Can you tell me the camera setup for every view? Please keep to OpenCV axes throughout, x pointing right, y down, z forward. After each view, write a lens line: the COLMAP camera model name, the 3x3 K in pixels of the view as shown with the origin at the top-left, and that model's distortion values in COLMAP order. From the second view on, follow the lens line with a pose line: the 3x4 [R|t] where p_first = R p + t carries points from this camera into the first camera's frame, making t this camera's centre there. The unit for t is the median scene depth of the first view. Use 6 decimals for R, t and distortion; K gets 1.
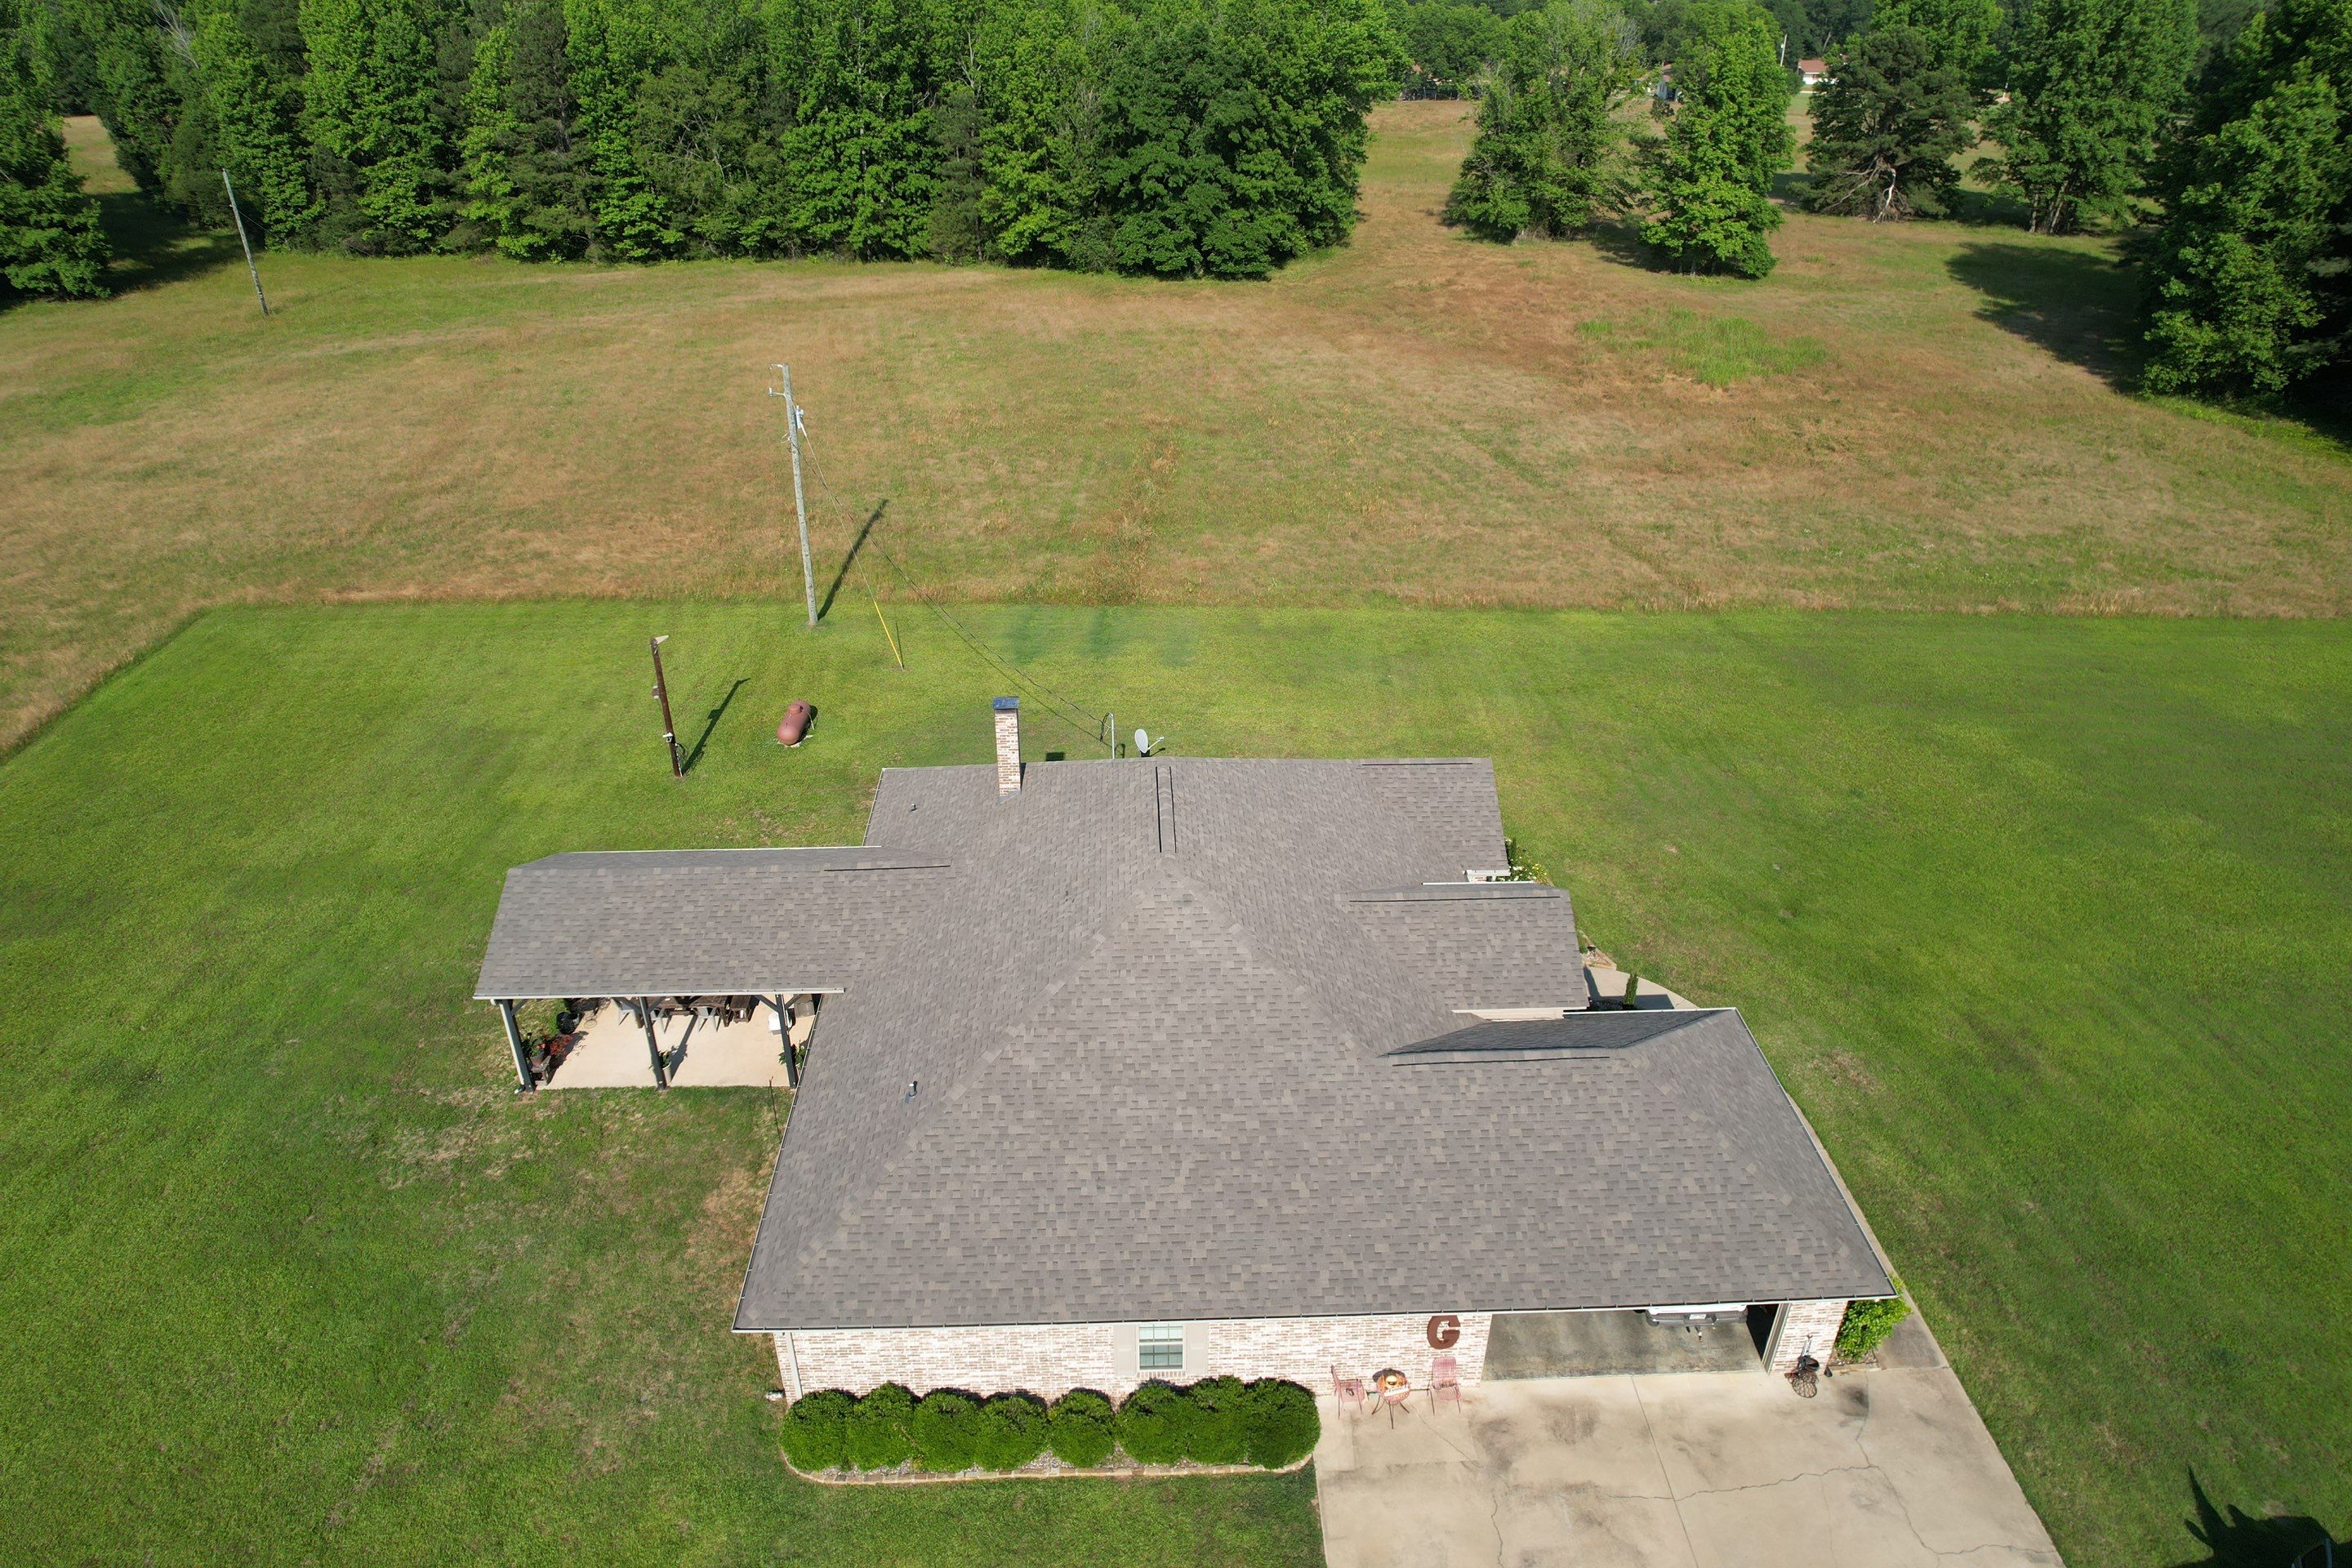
lens RADIAL K [[1495.9, 0, 1173.8], [0, 1495.9, 779.6], [0, 0, 1]] dist [-0.066978, 0.059601]
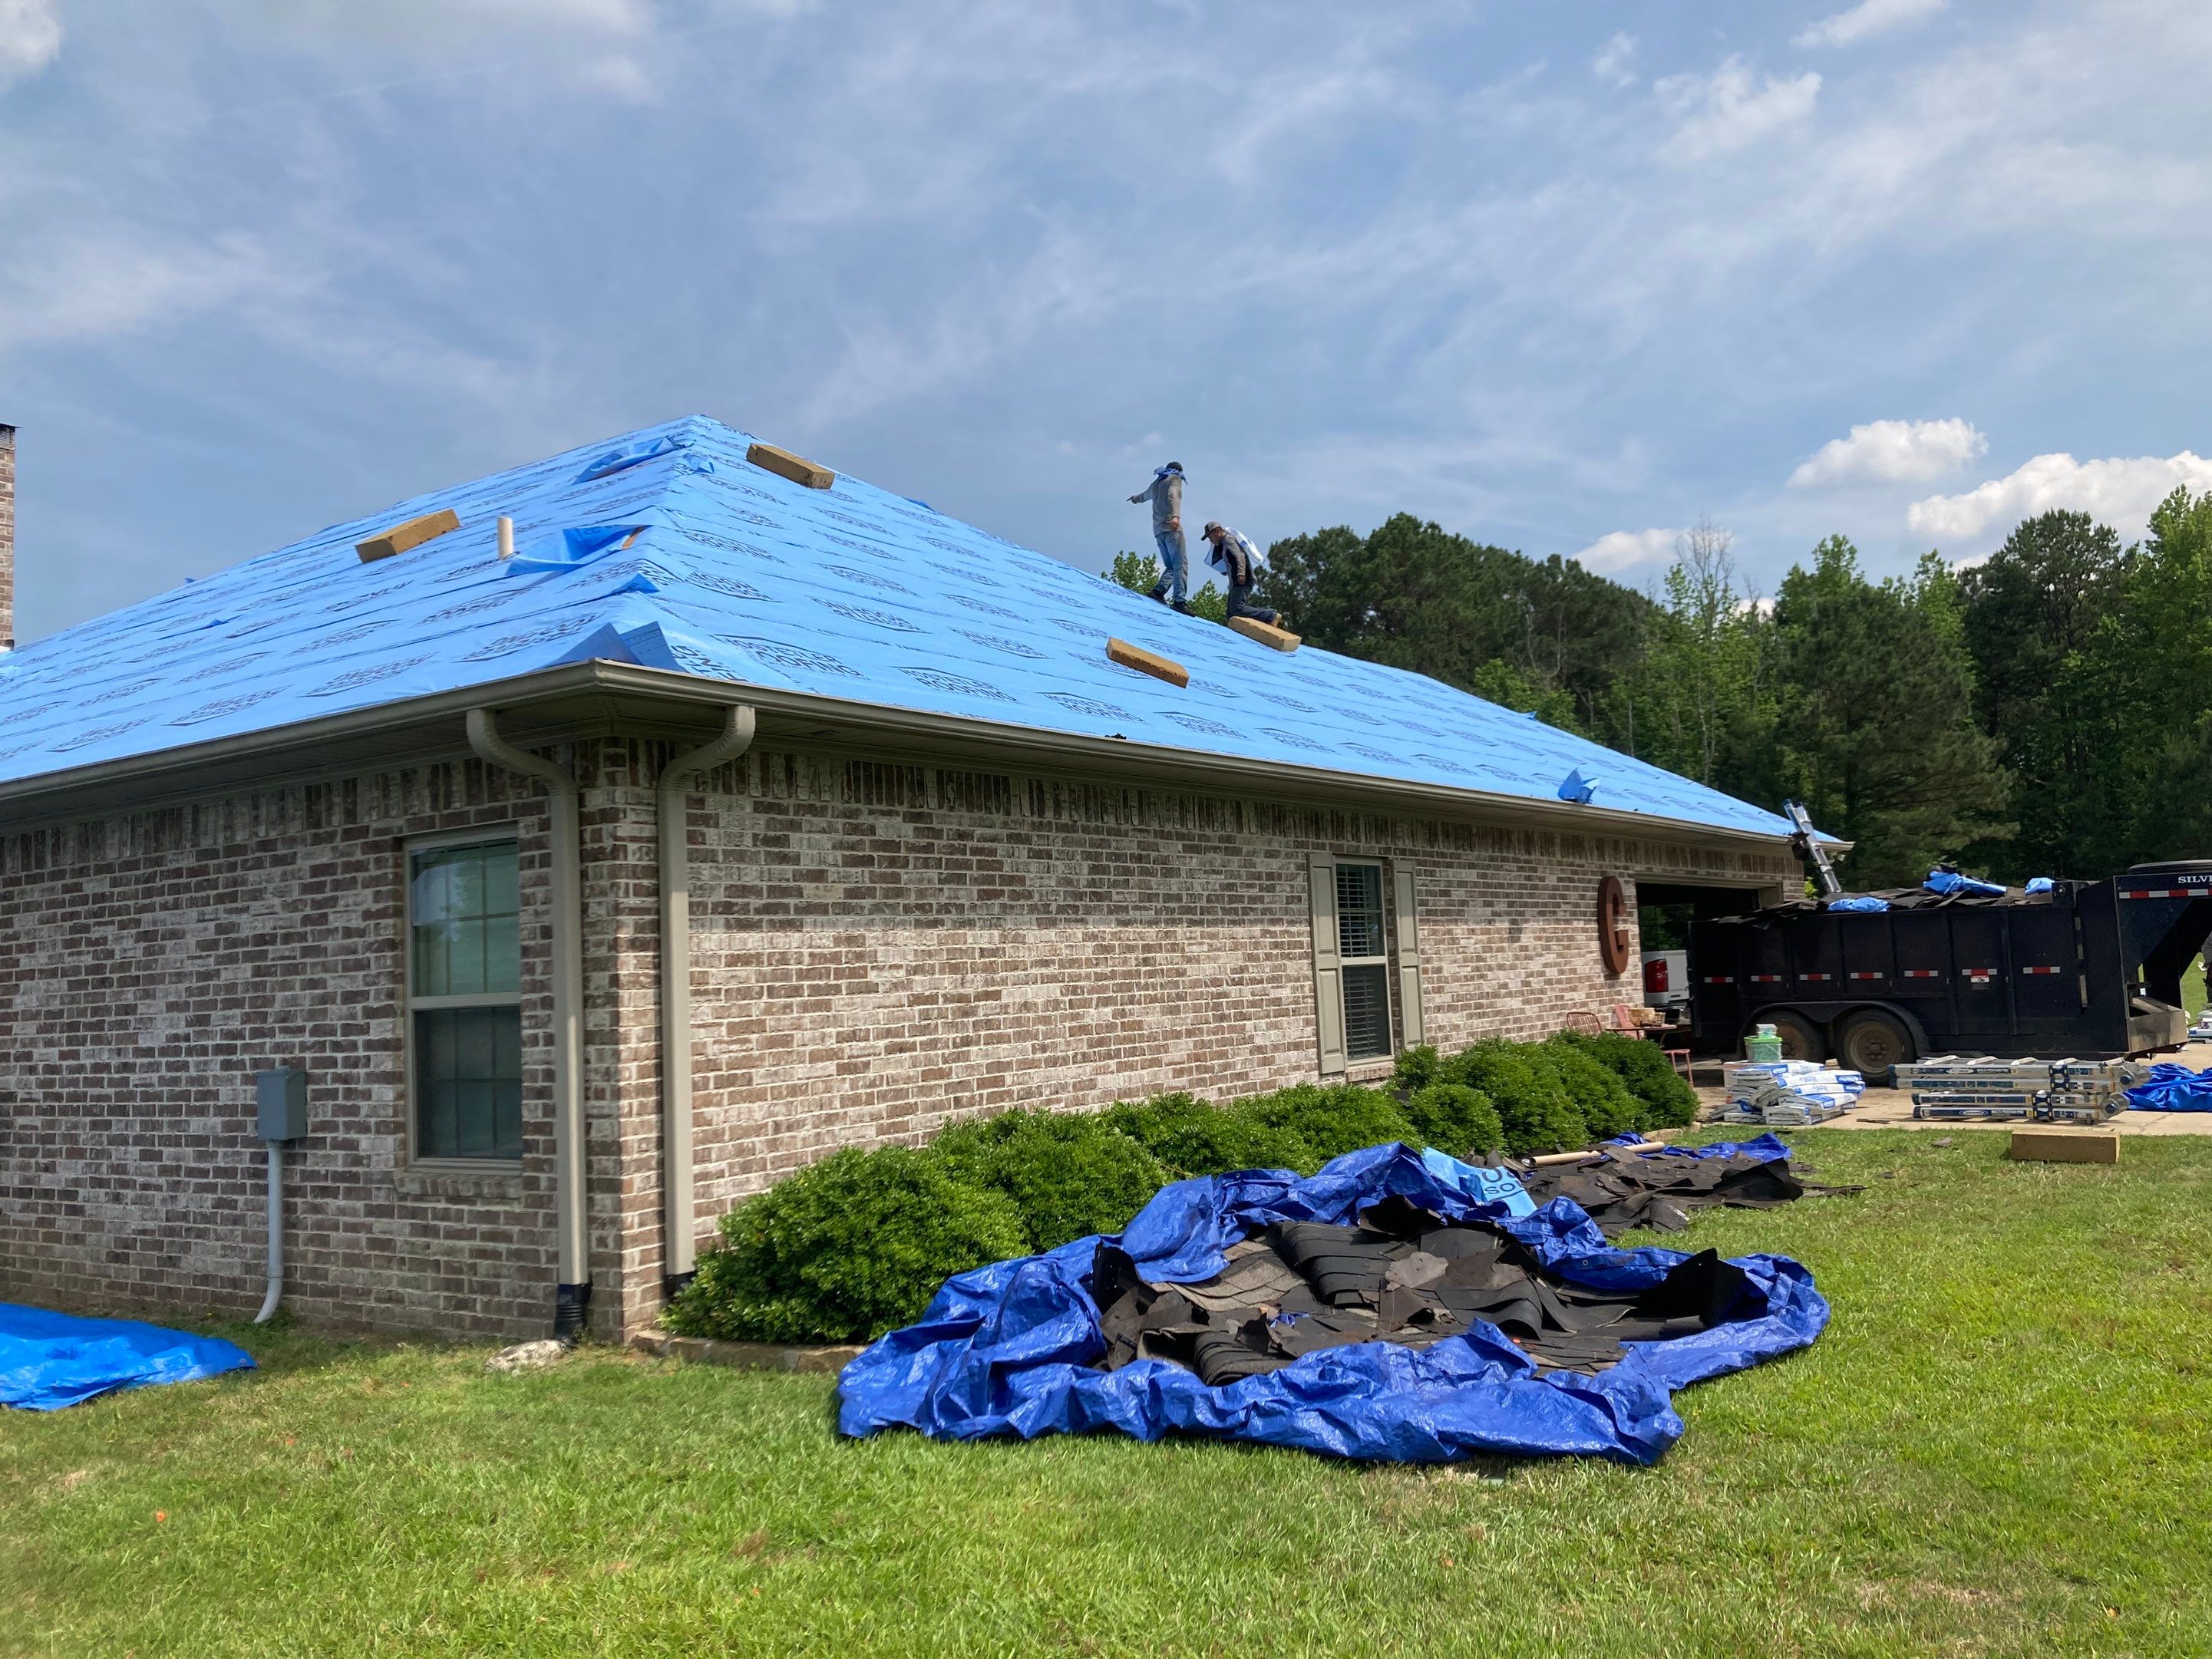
lens RADIAL K [[1762.9, 0, 1106.2], [0, 1762.9, 819.5], [0, 0, 1]] dist [0.049293, -0.001649]
pose [[0.600431, 0.041032, 0.798623, -0.167906], [0.441283, 0.815859, -0.373688, 0.190426], [-0.666897, 0.576793, 0.471761, 0.303515]]
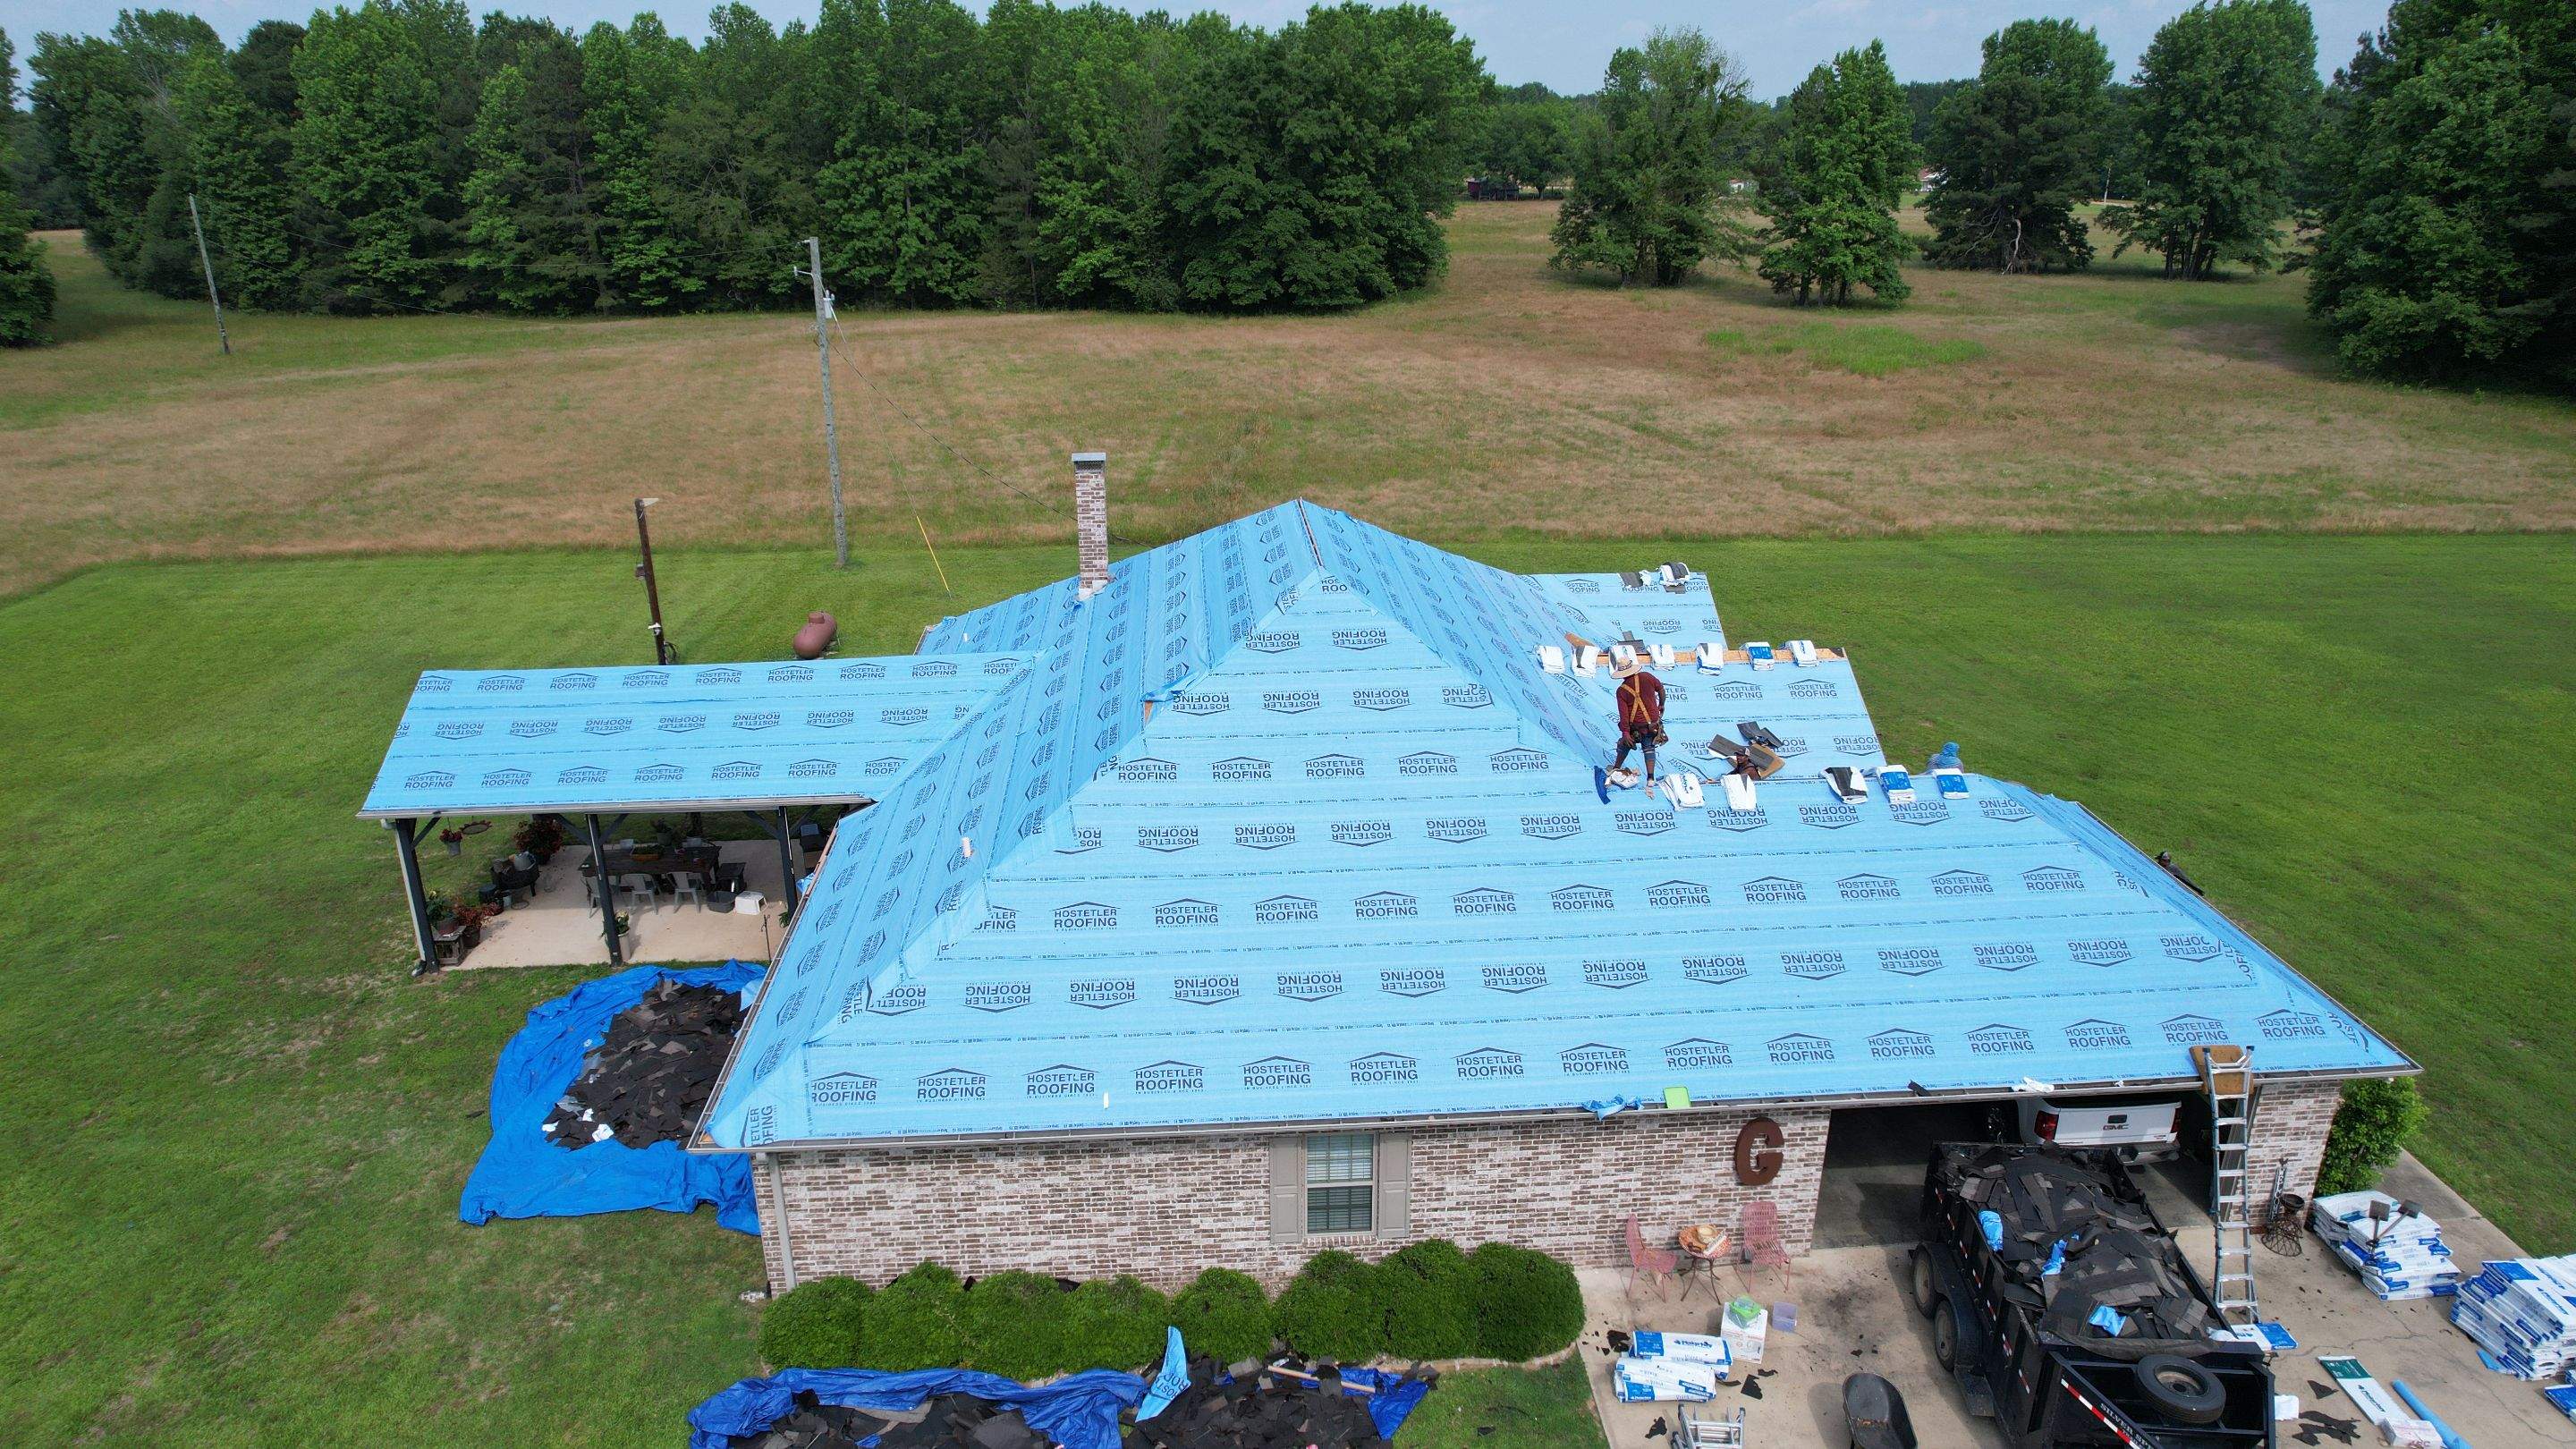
lens RADIAL K [[1646.6, 0, 1286.3], [0, 1646.6, 734.5], [0, 0, 1]] dist [-0.073566, 0.067226]
pose [[0.999455, -0.018901, 0.027066, -0.018619], [0.022772, 0.988319, -0.150692, 0.111076], [-0.023902, 0.151226, 0.988210, 0.093570]]
